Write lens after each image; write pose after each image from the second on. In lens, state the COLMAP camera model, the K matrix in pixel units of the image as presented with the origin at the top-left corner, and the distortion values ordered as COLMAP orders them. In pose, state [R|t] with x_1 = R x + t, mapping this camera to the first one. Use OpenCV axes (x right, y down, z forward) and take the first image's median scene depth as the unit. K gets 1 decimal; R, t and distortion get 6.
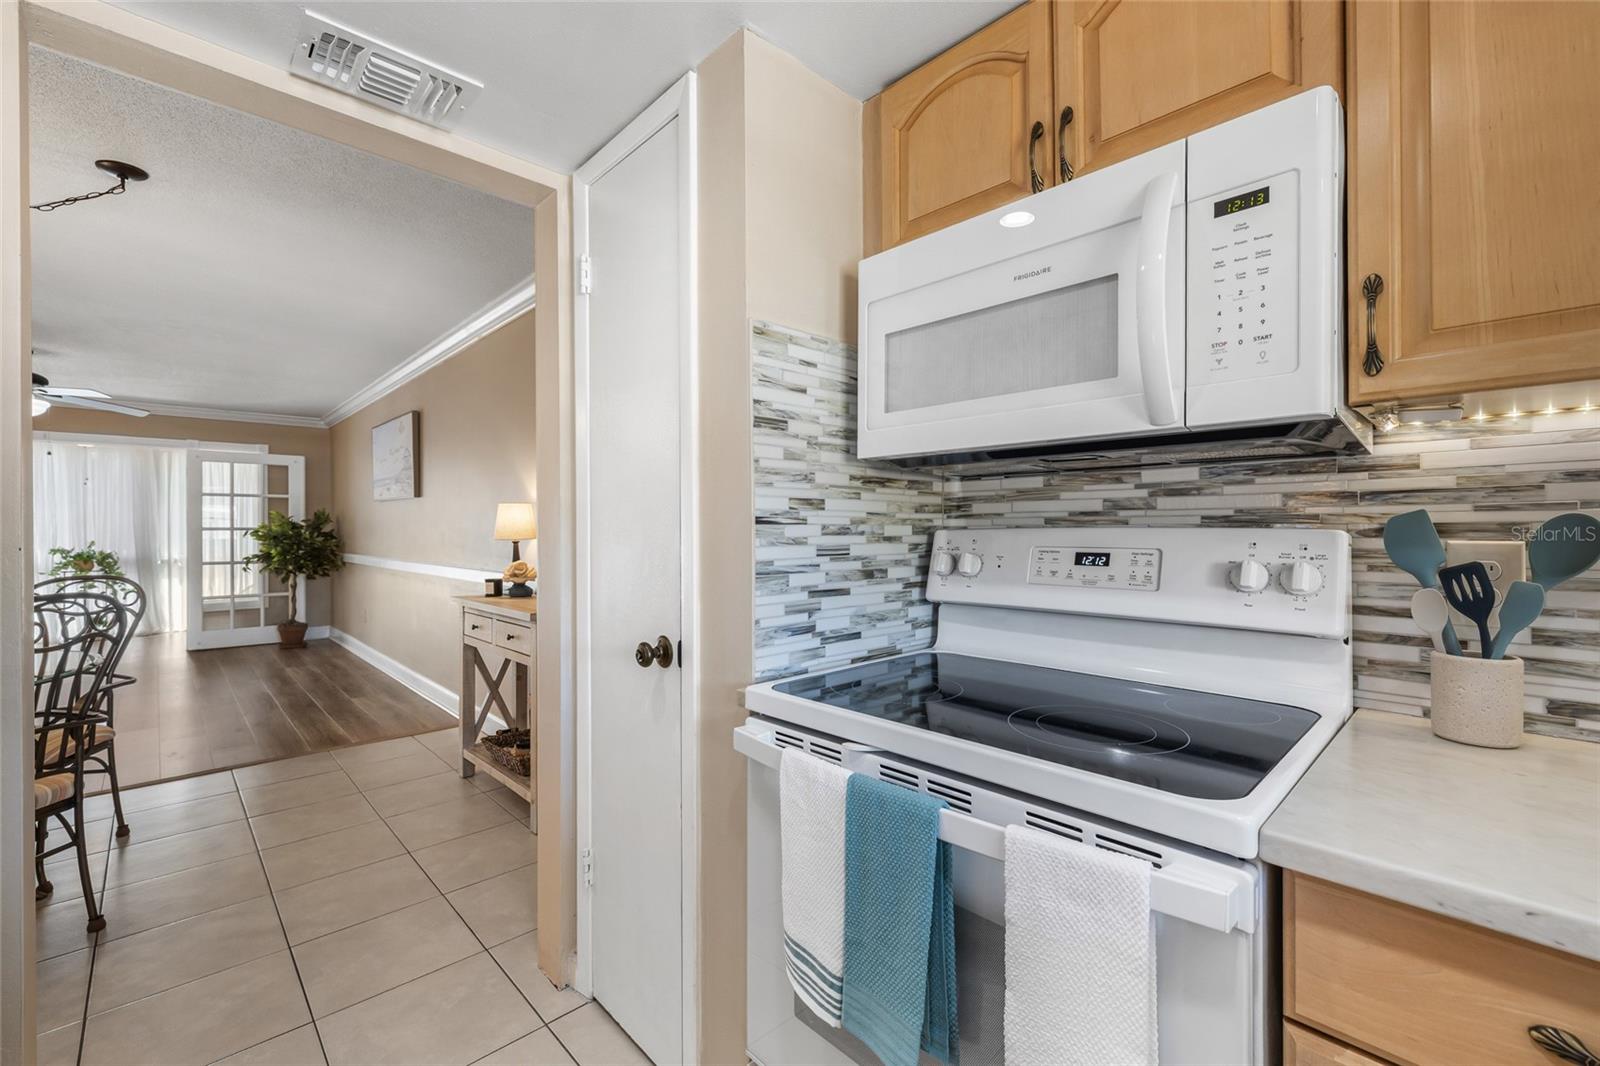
lens RADIAL K [[668.3, 0, 800.4], [0, 668.3, 532.5], [0, 0, 1]] dist [-0.000808, 0.000088]
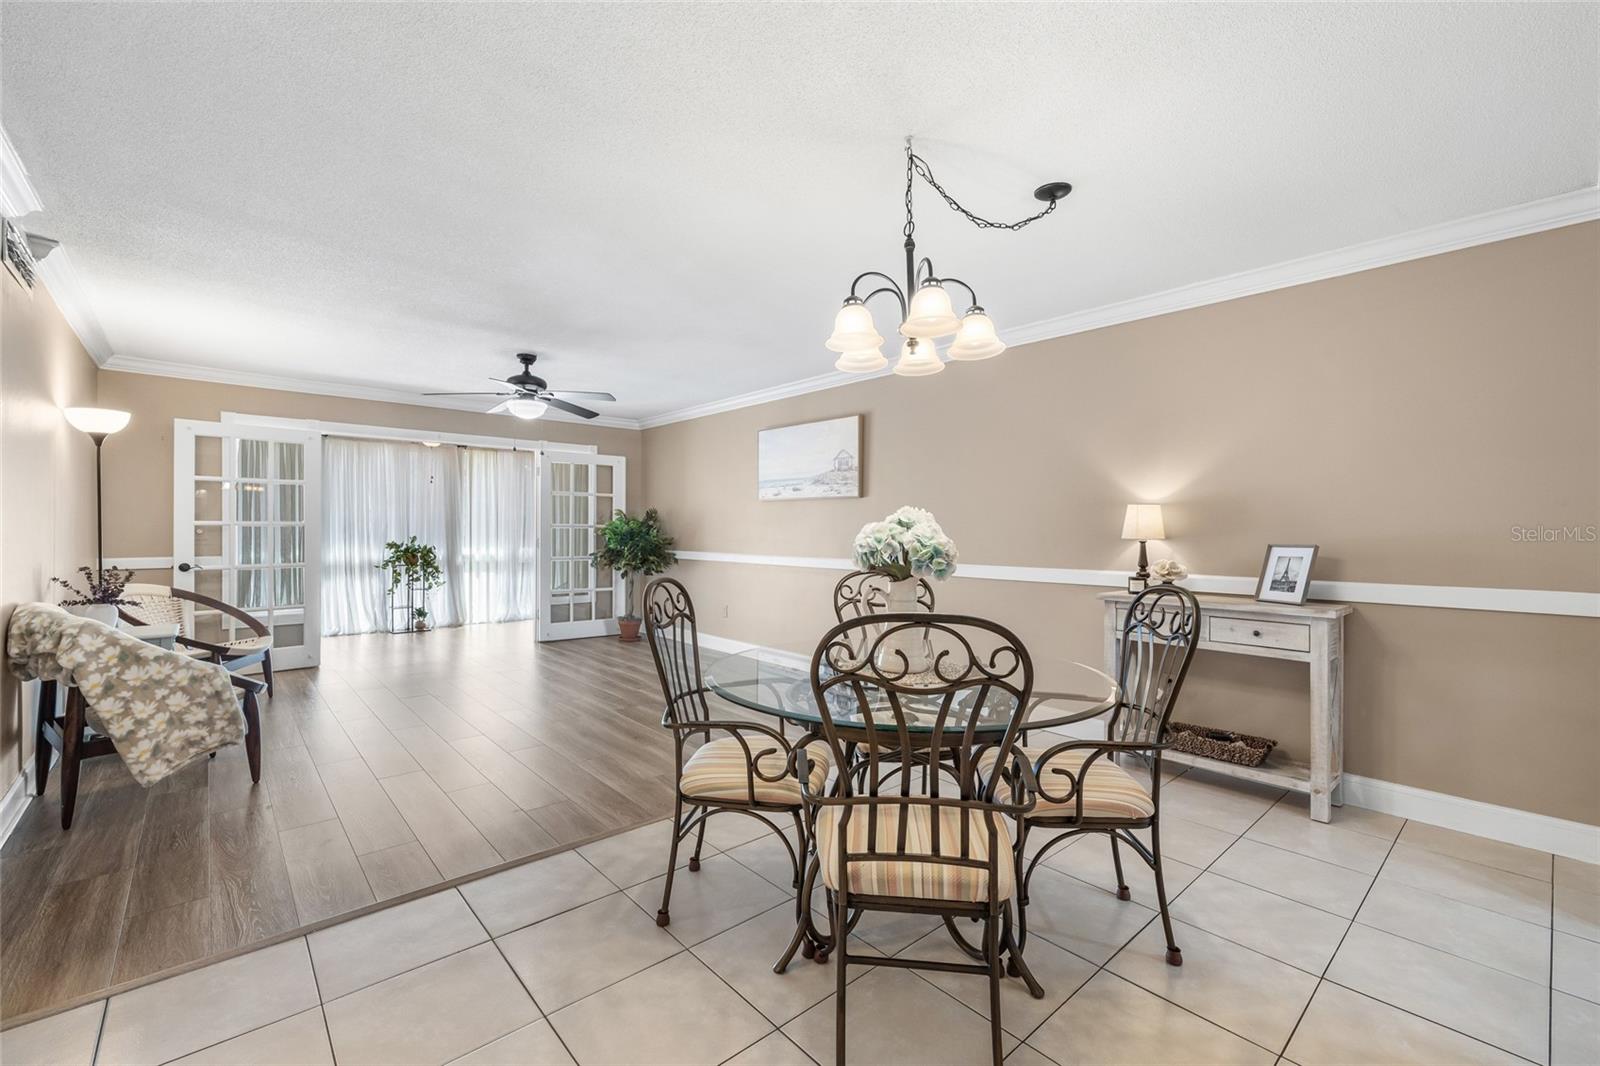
lens RADIAL K [[668.3, 0, 800.7], [0, 668.3, 531.6], [0, 0, 1]] dist [-0.000808, 0.000088]
pose [[0.999264, 0.010511, -0.036890, -0.433216], [-0.010680, 0.999933, -0.004369, 0.004019], [0.036842, 0.004760, 0.999310, -0.026917]]
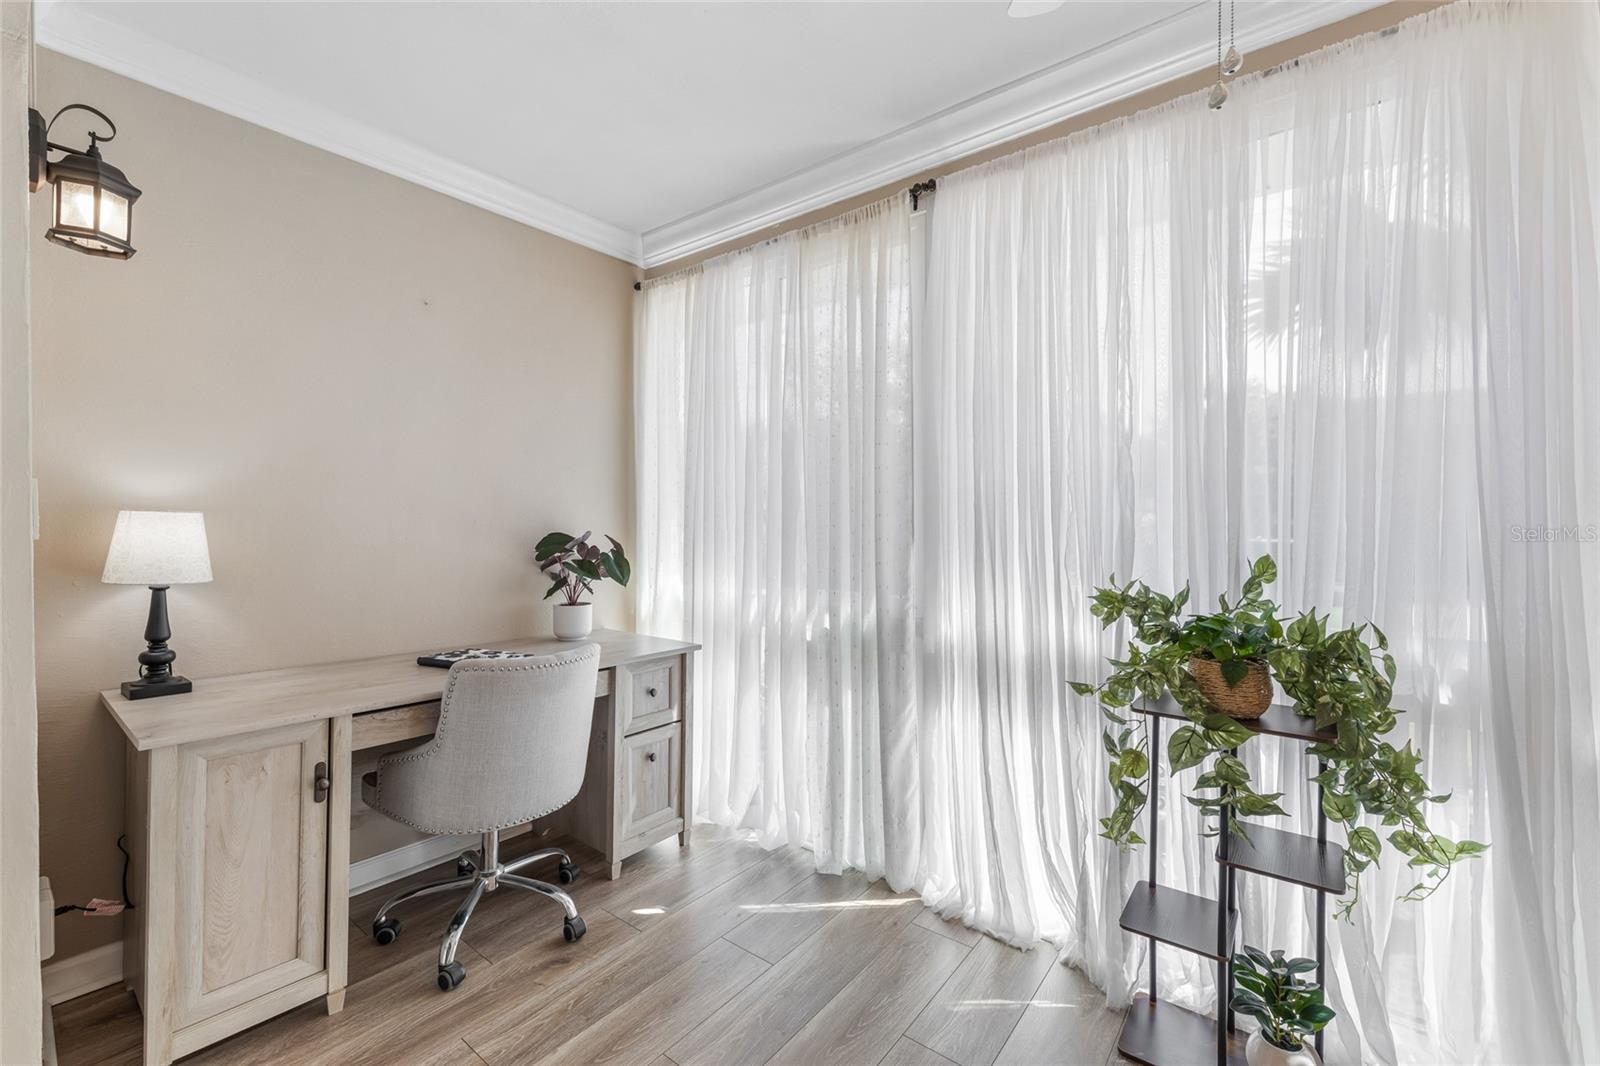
lens RADIAL K [[668.3, 0, 801.2], [0, 668.3, 532.4], [0, 0, 1]] dist [-0.000808, 0.000088]
pose [[0.158284, 0.003608, -0.987387, -0.925248], [-0.011238, 0.999935, 0.001852, 0.006589], [0.987330, 0.010803, 0.158314, 0.869617]]
